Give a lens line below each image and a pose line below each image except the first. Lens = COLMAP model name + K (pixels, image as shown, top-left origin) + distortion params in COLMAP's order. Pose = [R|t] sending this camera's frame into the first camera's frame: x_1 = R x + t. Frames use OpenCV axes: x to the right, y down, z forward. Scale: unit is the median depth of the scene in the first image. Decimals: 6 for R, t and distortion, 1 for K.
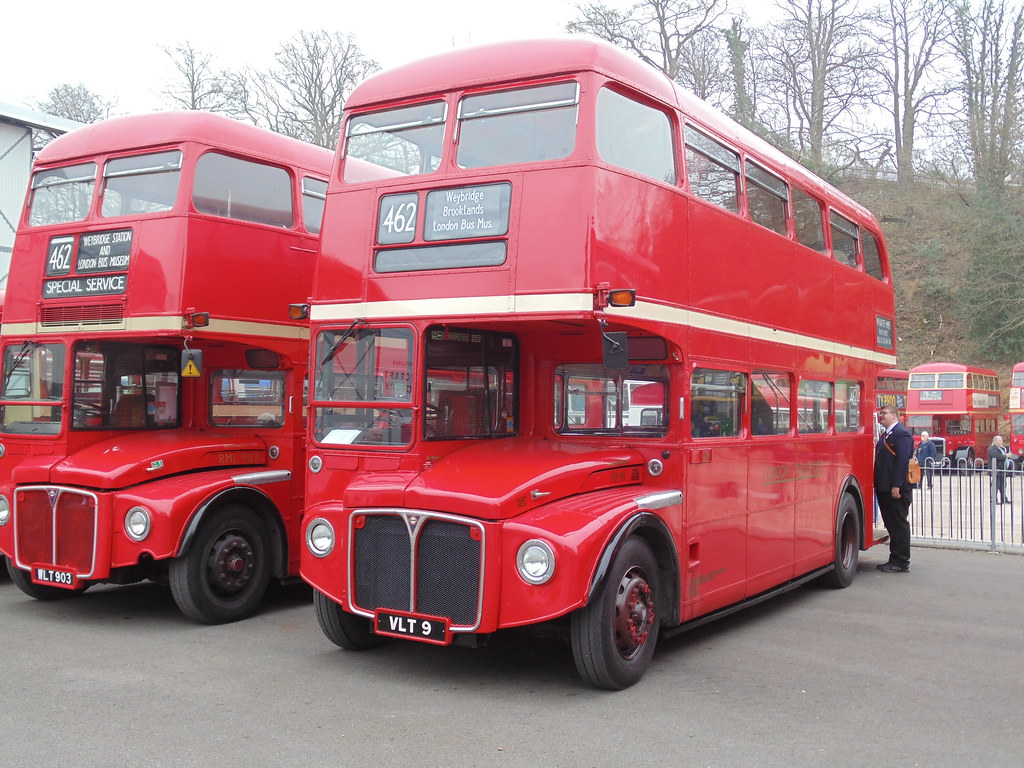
lens RADIAL K [[1135.7, 0, 526.8], [0, 1135.7, 363.8], [0, 0, 1]] dist [-0.006048, -0.796447]
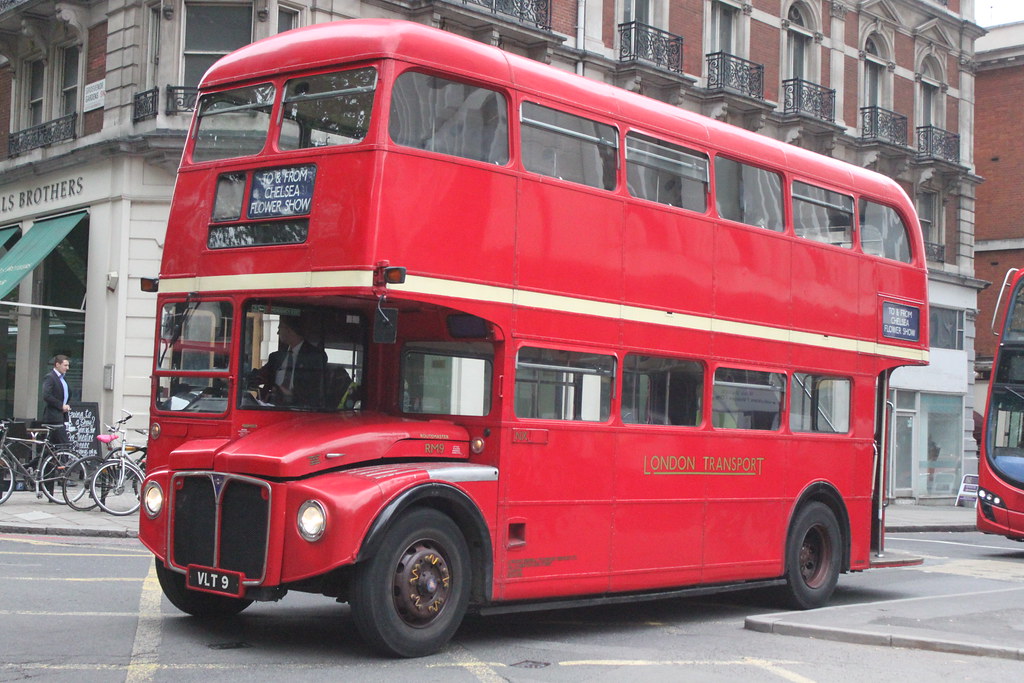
lens RADIAL K [[1567.1, 0, 512.0], [0, 1567.1, 341.5], [0, 0, 1]] dist [-0.043731, -0.090624]
pose [[0.985056, 0.021309, -0.170909, 0.412259], [-0.024065, 0.999611, -0.014067, 0.020356], [0.170543, 0.017970, 0.985186, -0.396243]]
